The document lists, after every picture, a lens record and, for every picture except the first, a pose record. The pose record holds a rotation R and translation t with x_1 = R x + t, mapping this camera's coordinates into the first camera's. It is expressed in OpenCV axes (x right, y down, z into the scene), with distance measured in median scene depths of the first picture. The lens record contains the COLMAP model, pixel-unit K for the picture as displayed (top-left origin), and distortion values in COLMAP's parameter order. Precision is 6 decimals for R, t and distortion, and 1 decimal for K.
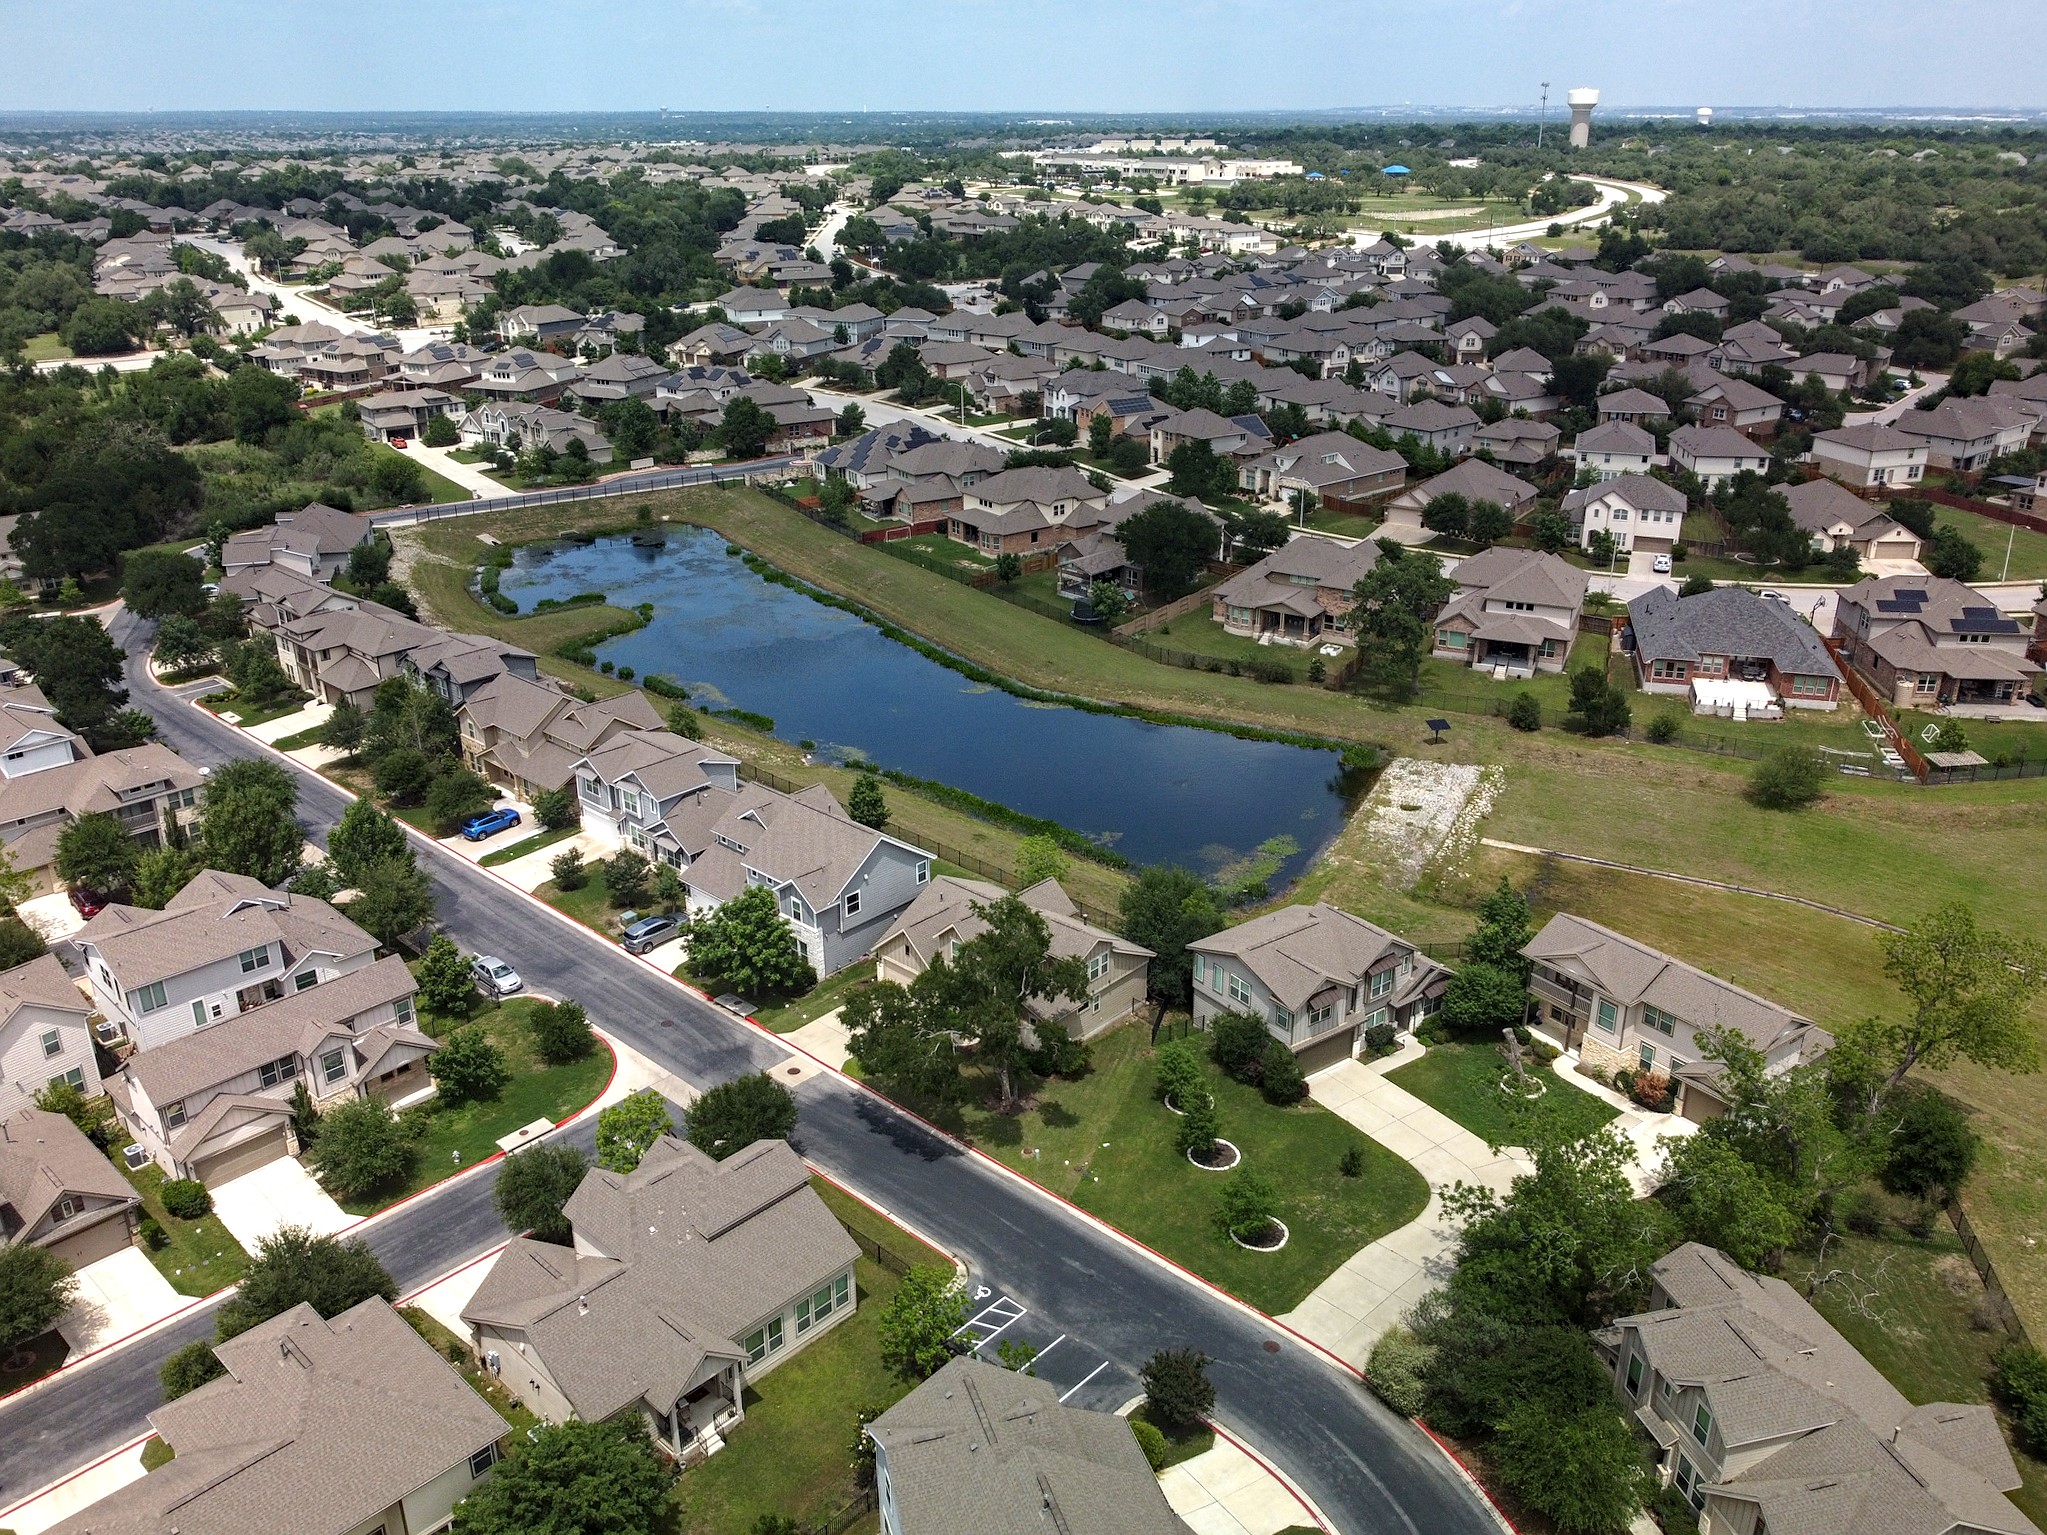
lens RADIAL K [[1627.6, 0, 1021.7], [0, 1627.6, 709.7], [0, 0, 1]] dist [0.006604, -0.000566]
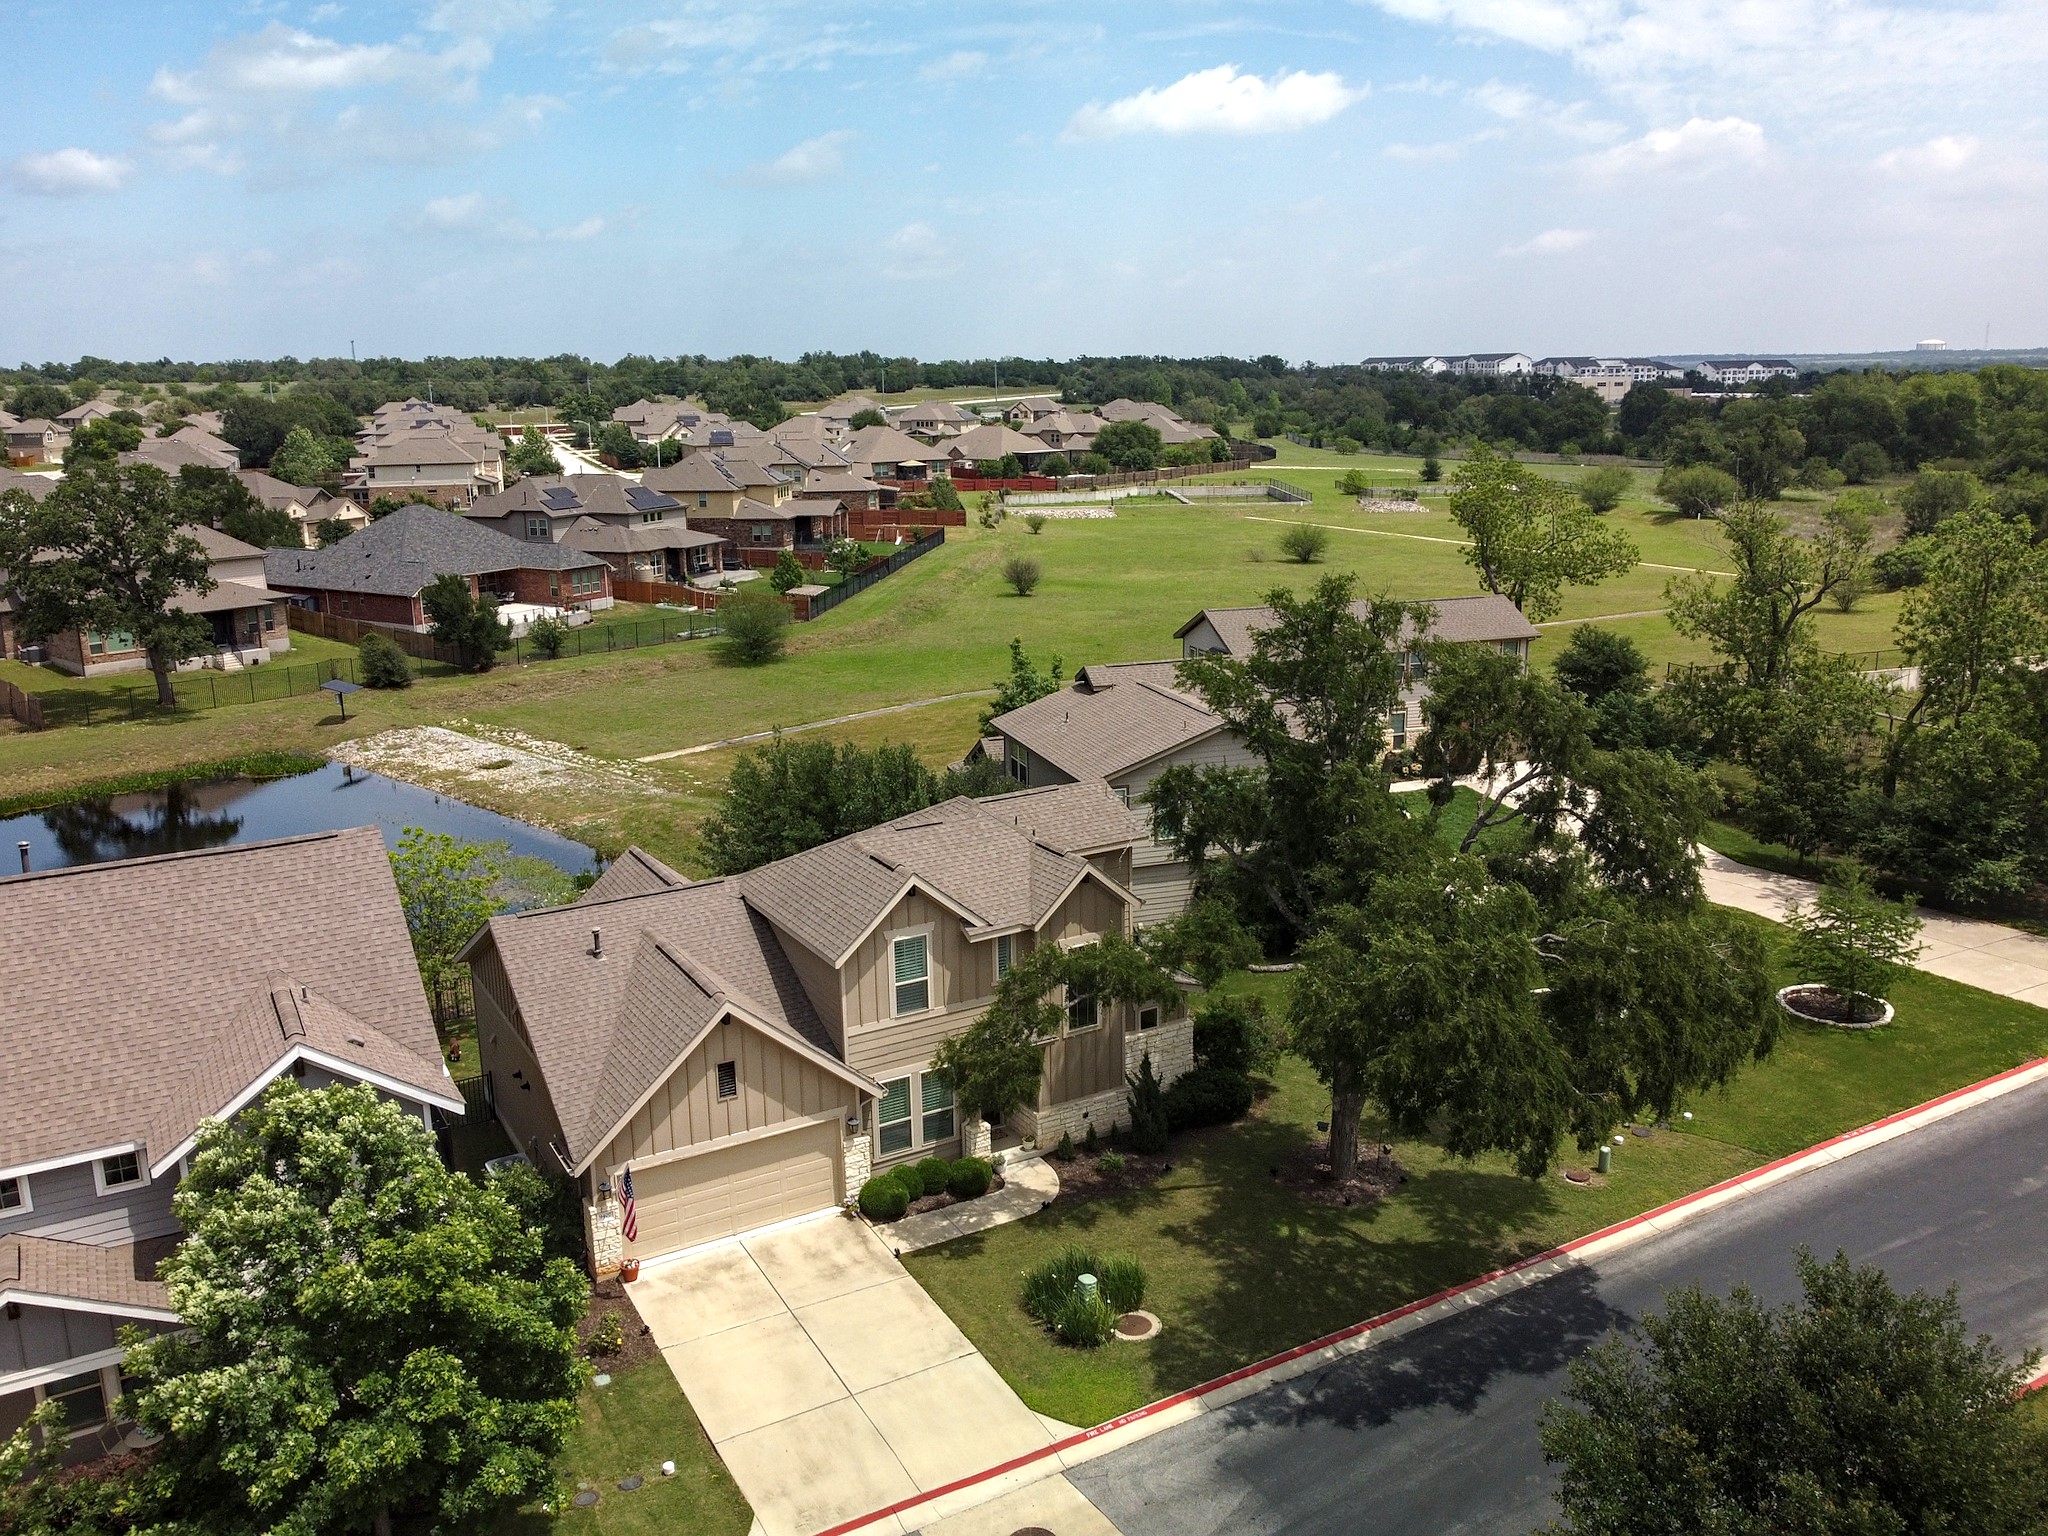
lens RADIAL K [[1628.4, 0, 1022.2], [0, 1628.4, 710.1], [0, 0, 1]] dist [0.006604, -0.000566]
pose [[0.298872, -0.197964, 0.933534, -0.310252], [0.350123, 0.932774, 0.085711, 0.072079], [-0.887744, 0.301235, 0.348092, 0.780427]]
